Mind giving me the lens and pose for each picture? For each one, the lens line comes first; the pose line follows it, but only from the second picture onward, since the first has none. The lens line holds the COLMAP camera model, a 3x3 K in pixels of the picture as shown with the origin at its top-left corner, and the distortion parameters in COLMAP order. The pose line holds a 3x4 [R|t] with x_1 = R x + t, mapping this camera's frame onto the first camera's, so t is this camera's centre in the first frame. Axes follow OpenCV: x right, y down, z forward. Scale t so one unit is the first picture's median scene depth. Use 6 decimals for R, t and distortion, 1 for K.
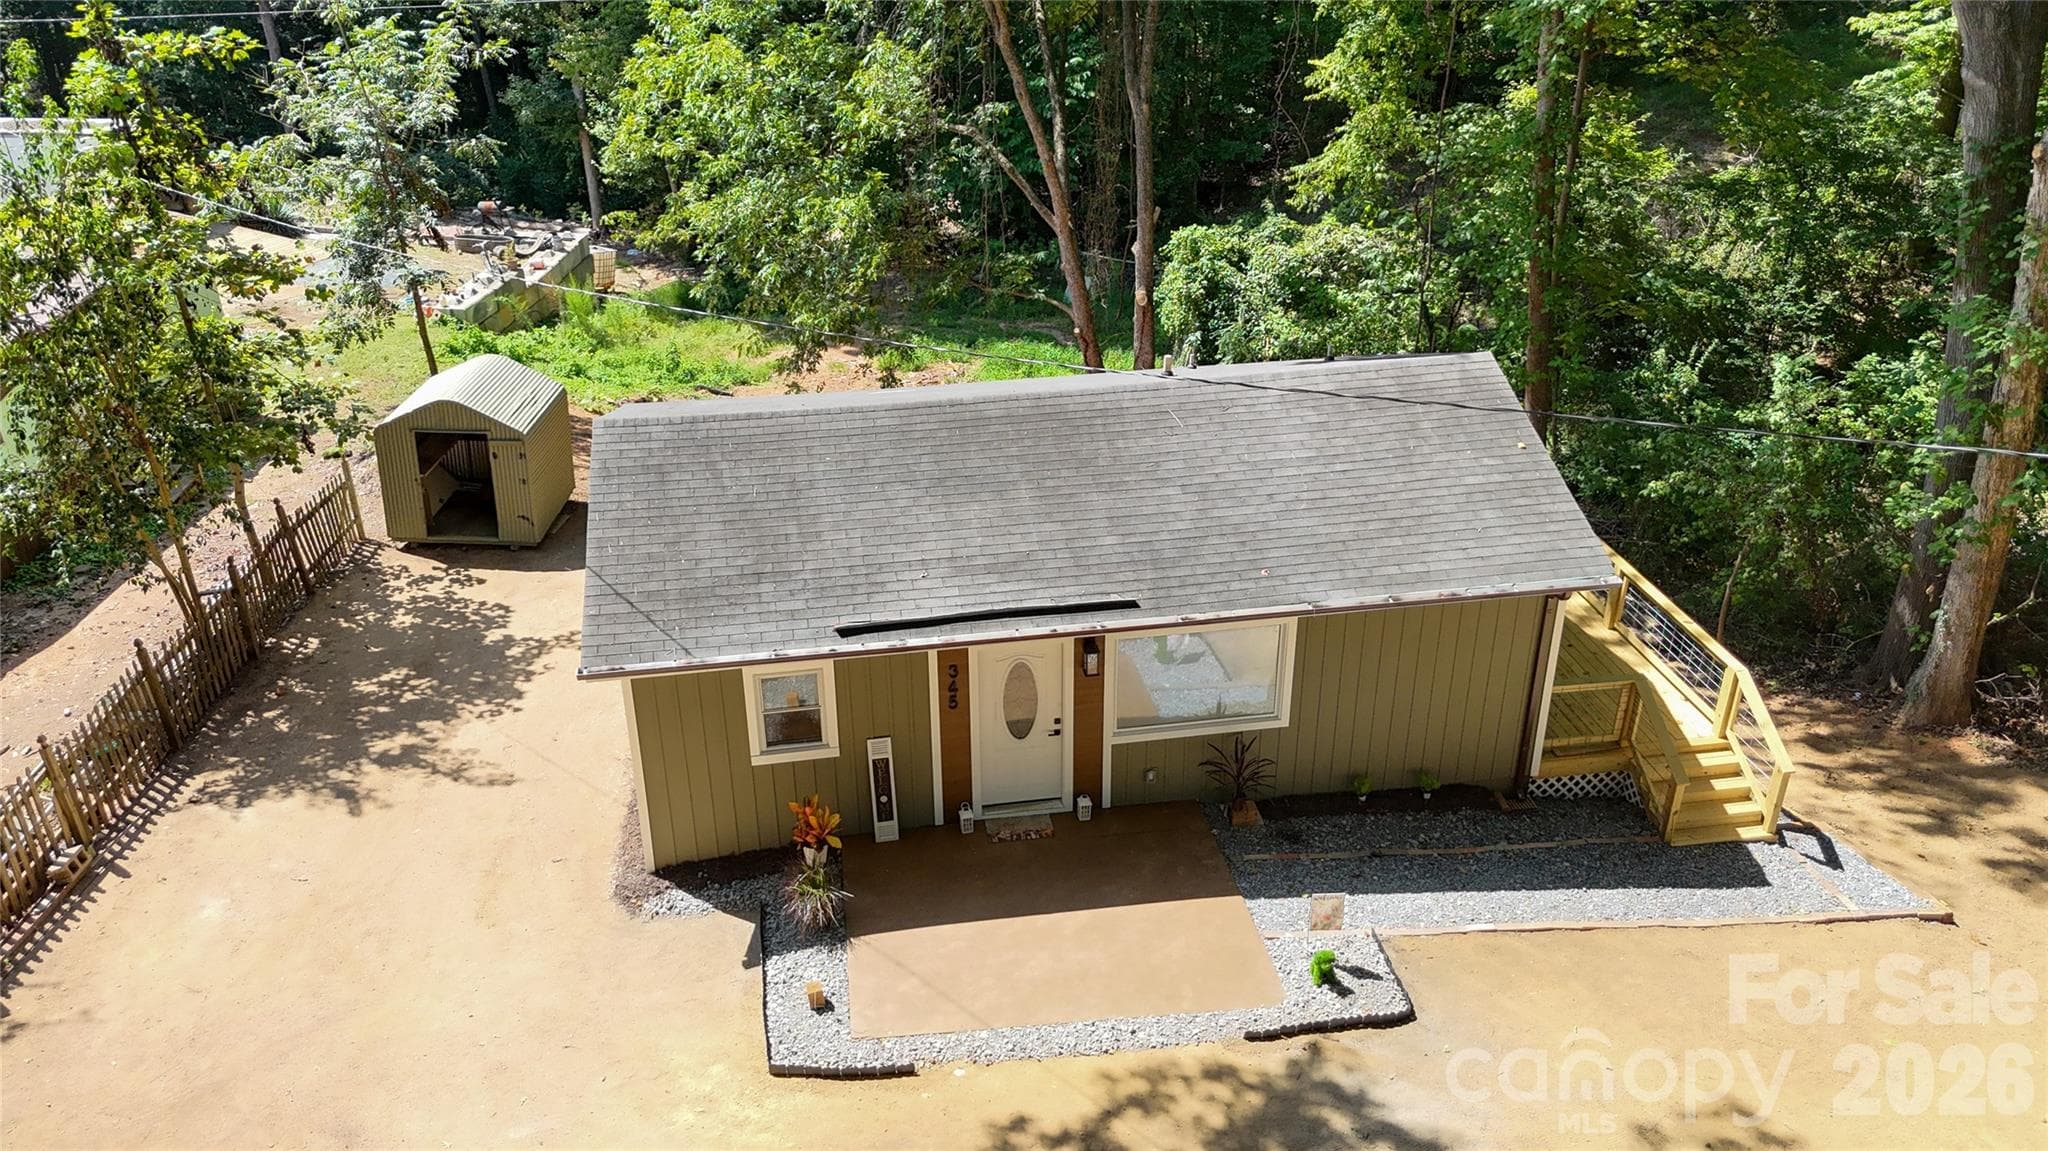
lens RADIAL K [[1524.5, 0, 1005.9], [0, 1524.5, 580.7], [0, 0, 1]] dist [0.060798, -0.042561]
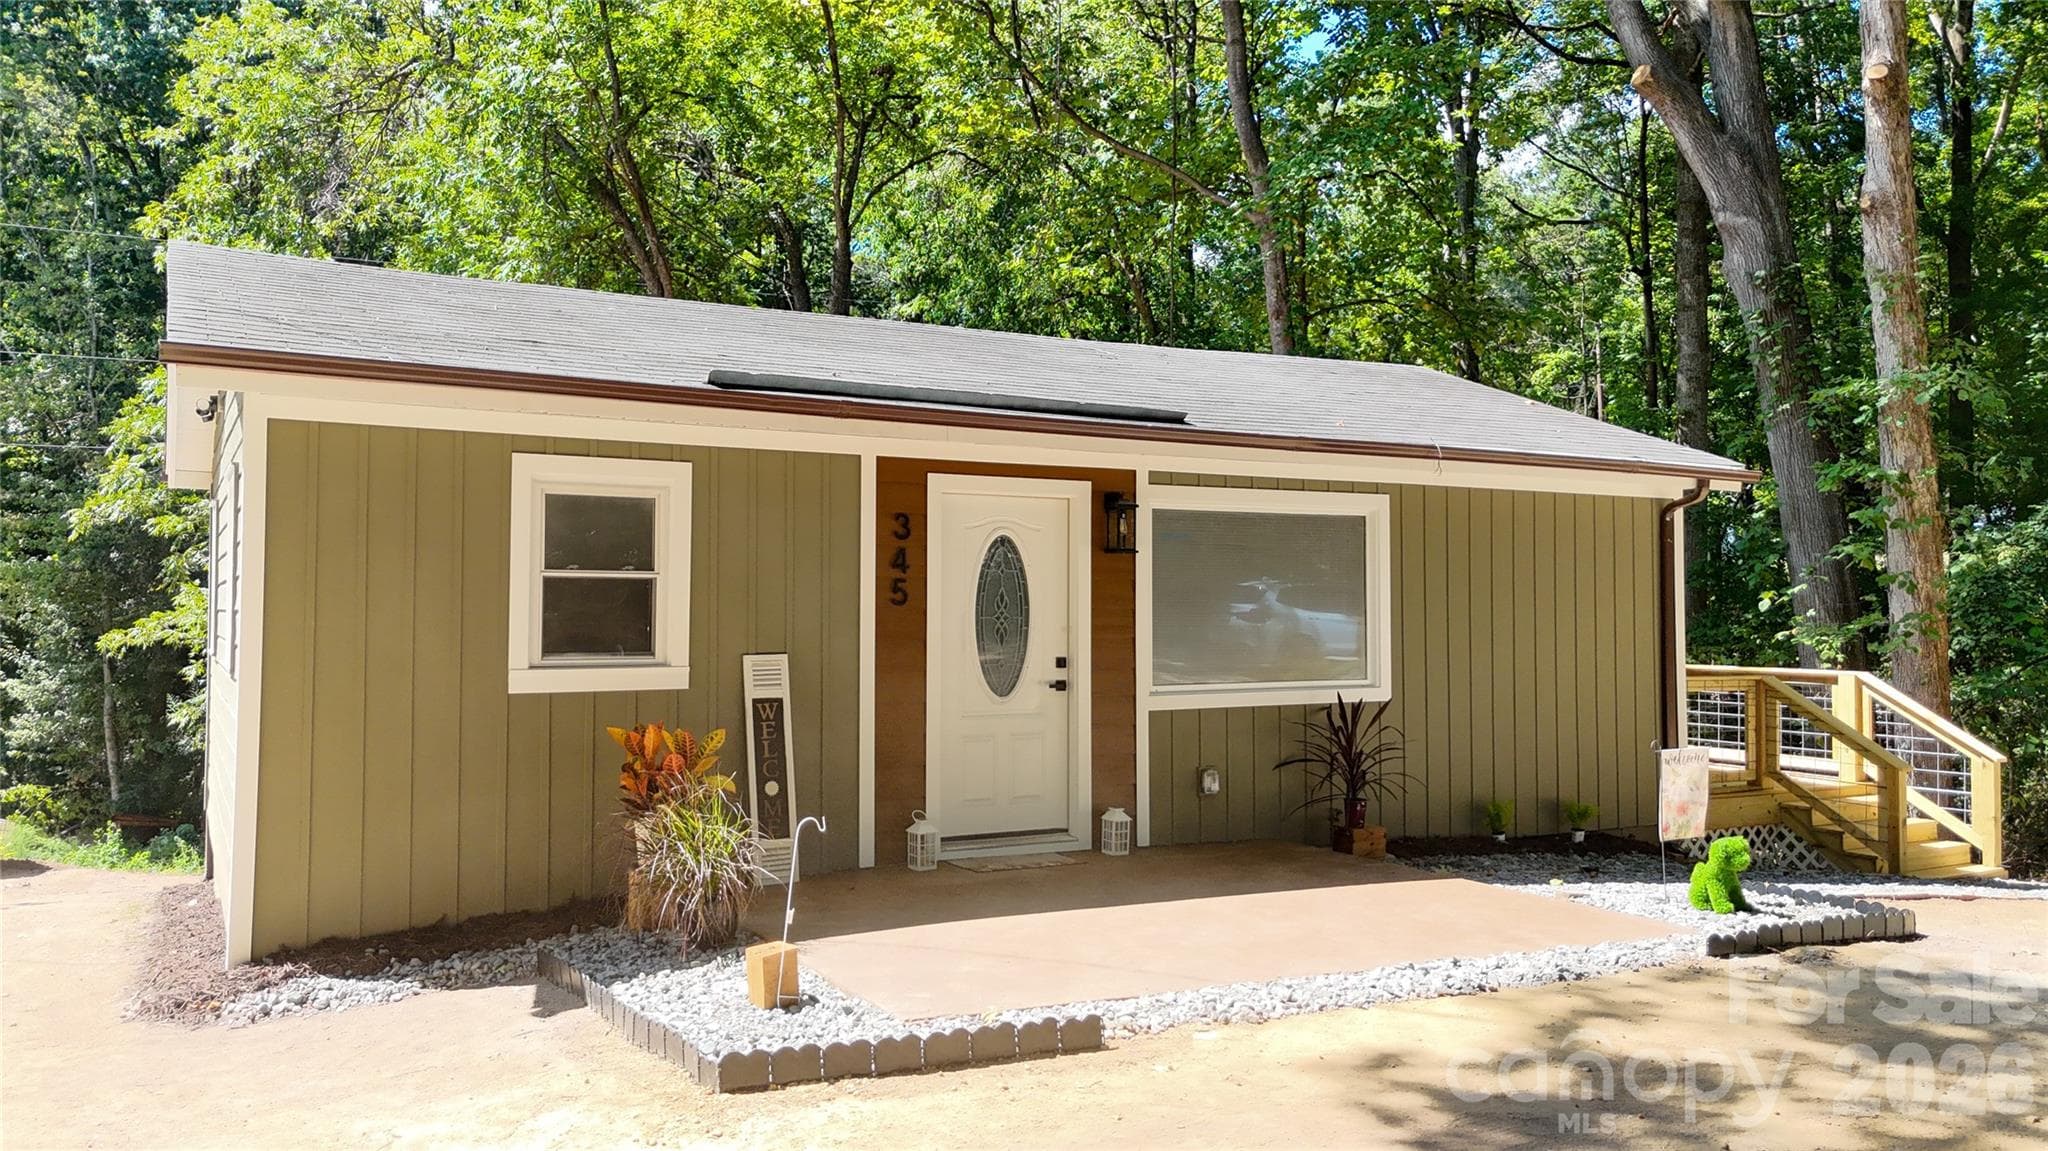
lens RADIAL K [[1524.5, 0, 1018.3], [0, 1524.5, 570.2], [0, 0, 1]] dist [0.060798, -0.042561]
pose [[0.940145, 0.021056, 0.340125, -0.174700], [0.147332, 0.874872, -0.461403, 0.321067], [-0.307281, 0.483896, 0.819404, 0.520847]]
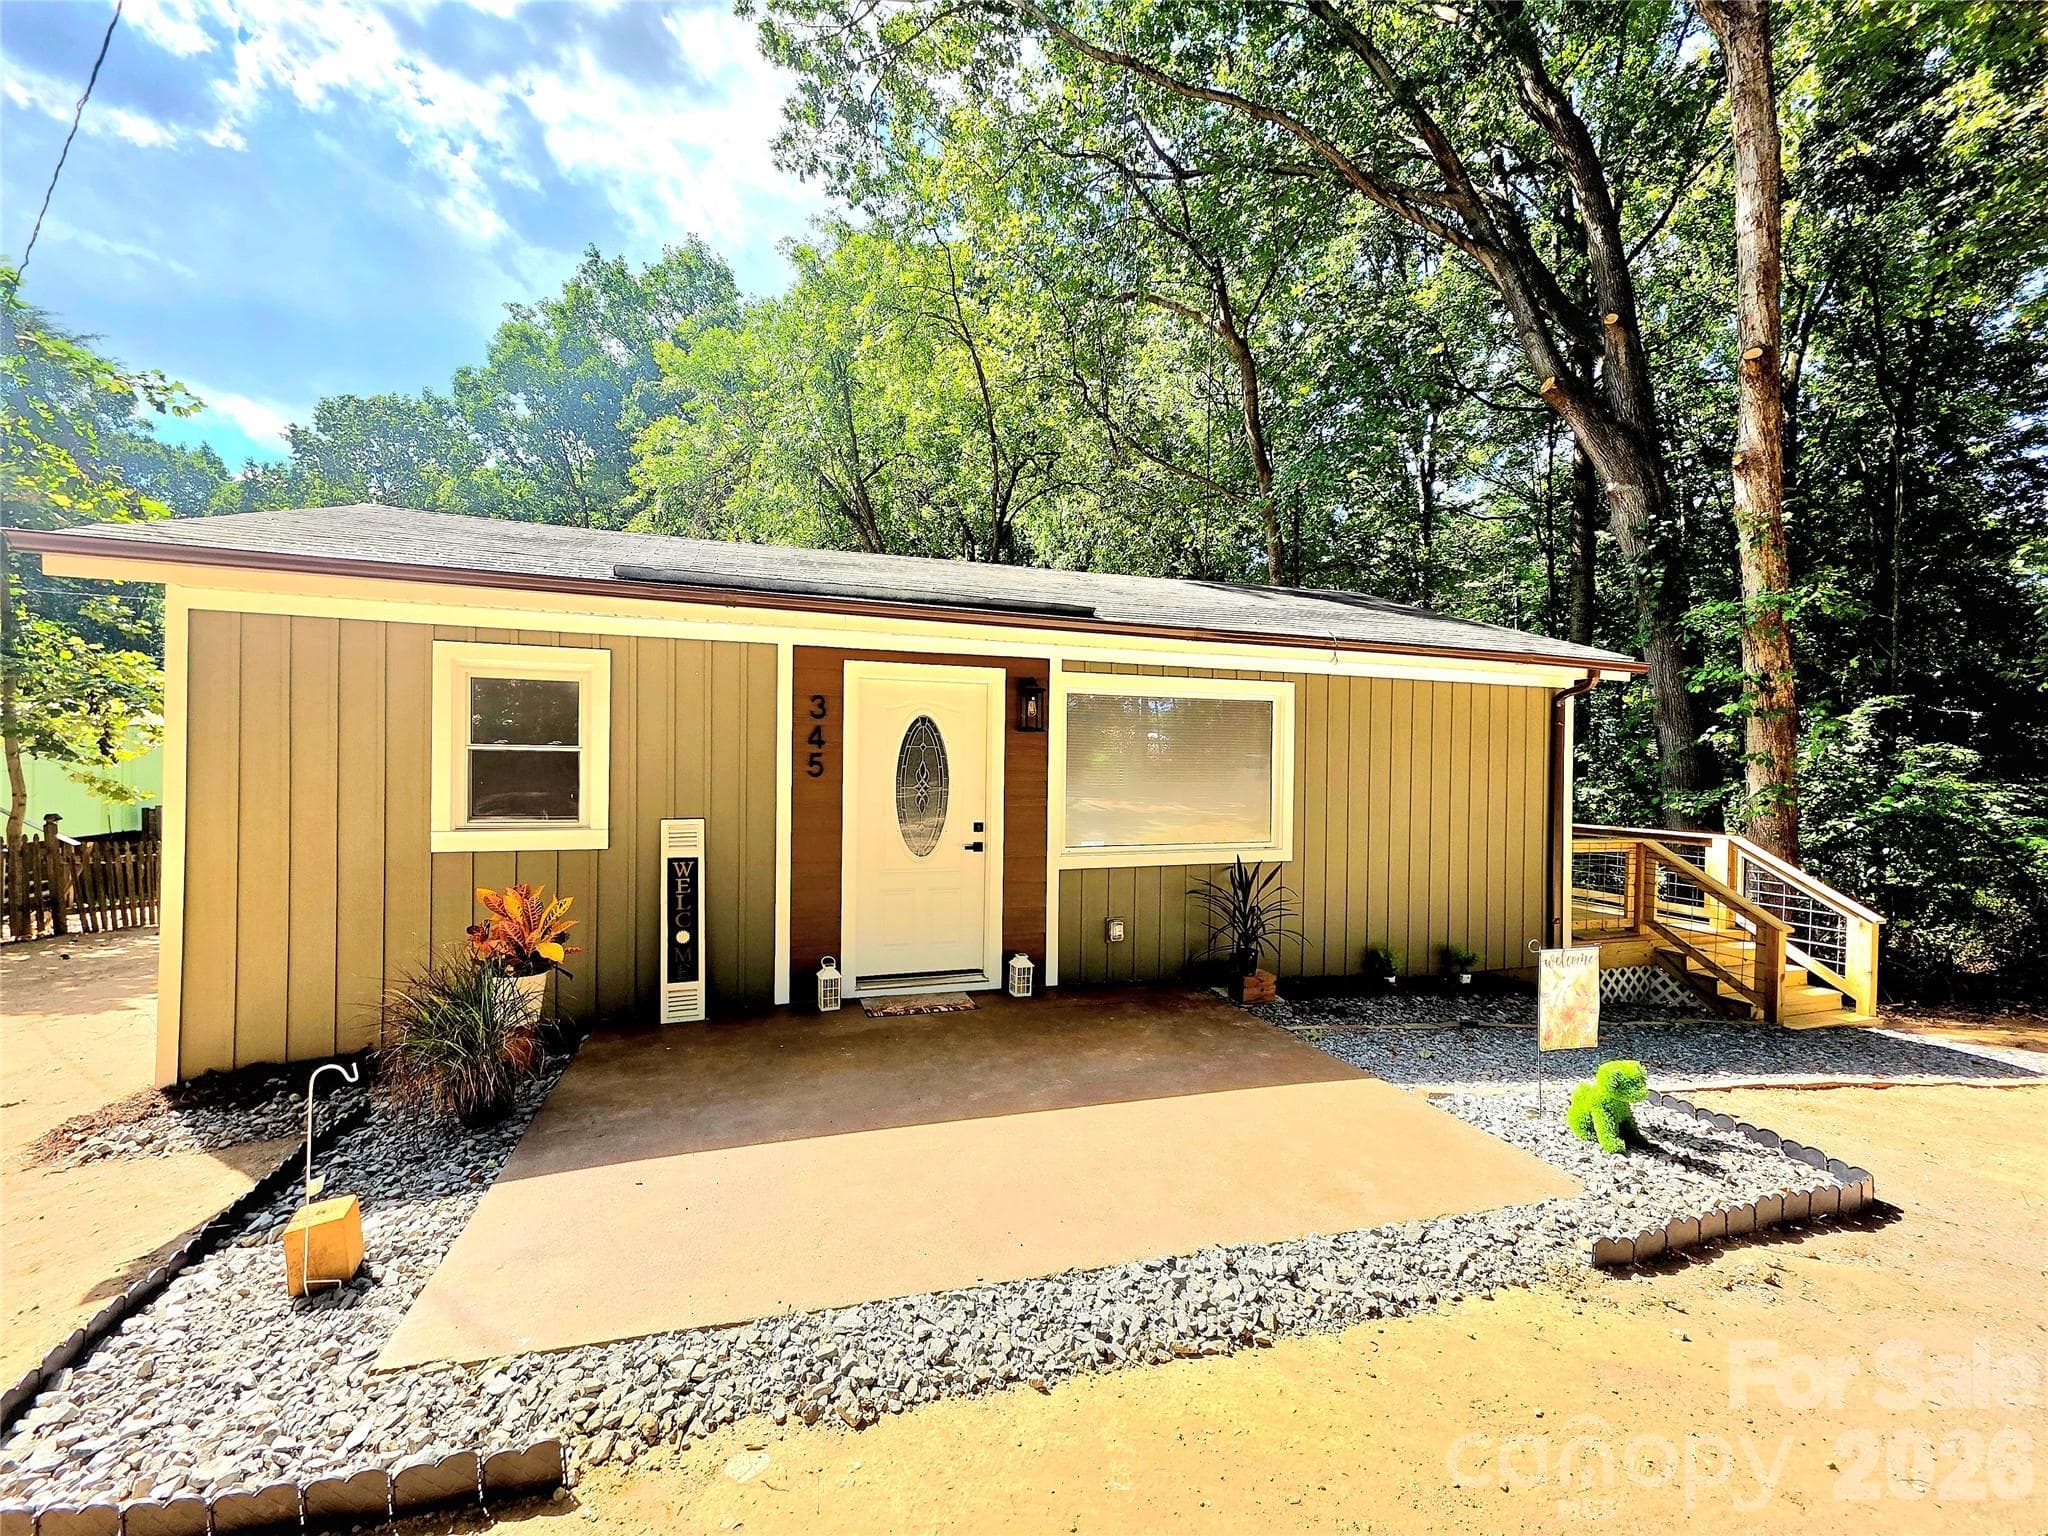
lens RADIAL K [[825.3, 0, 1010.1], [0, 825.3, 774.6], [0, 0, 1]] dist [0.002000, 0.002552]
pose [[0.986987, 0.021385, 0.159369, -0.009476], [0.052981, 0.892522, -0.447881, 0.231298], [-0.151818, 0.450497, 0.879775, 0.673449]]
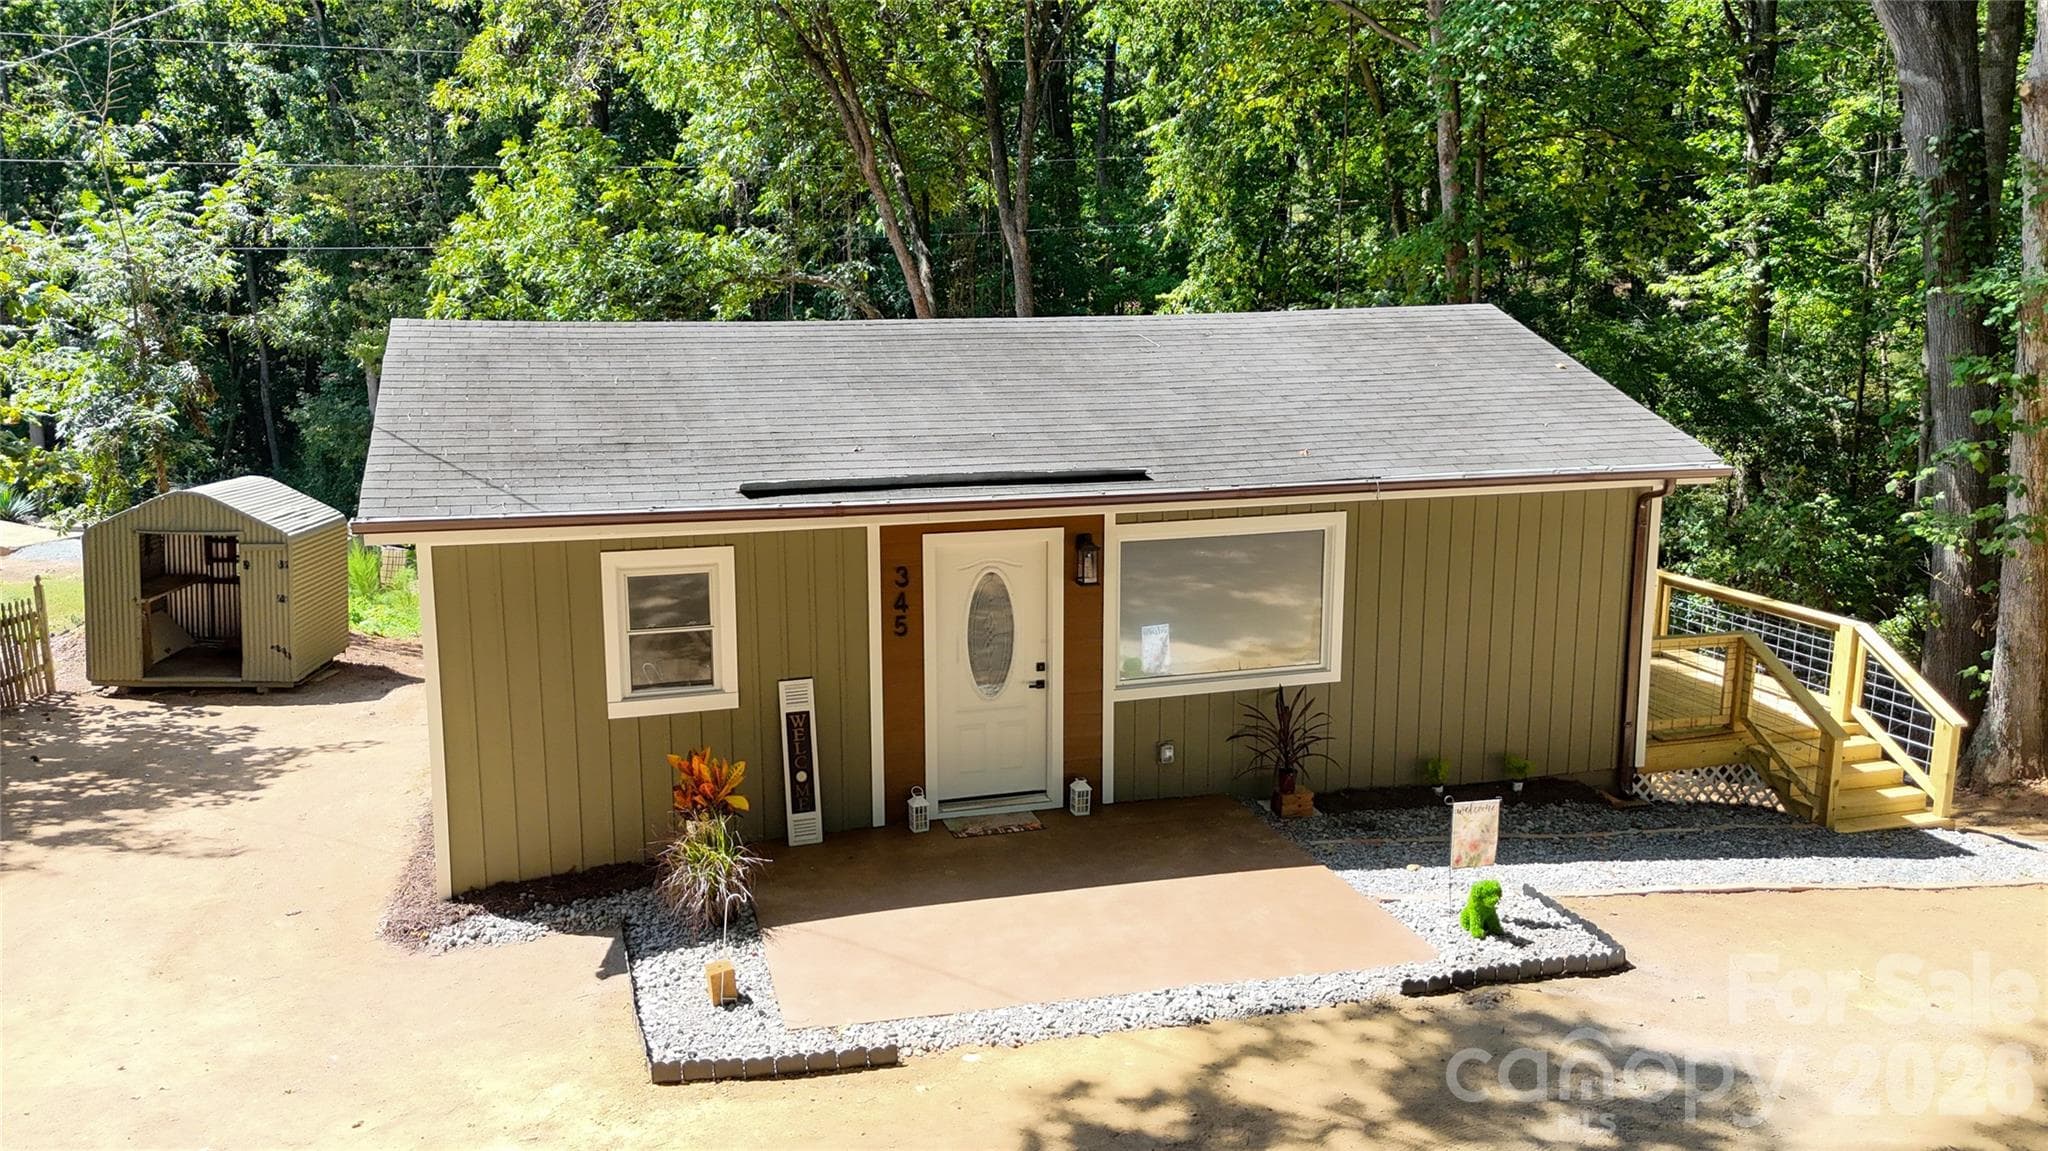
lens RADIAL K [[1524.5, 0, 1011.9], [0, 1524.5, 574.9], [0, 0, 1]] dist [0.060798, -0.042561]
pose [[0.990598, -0.017482, 0.135684, -0.077114], [0.056213, 0.956222, -0.287194, 0.257186], [-0.124724, 0.292121, 0.948214, 0.299765]]
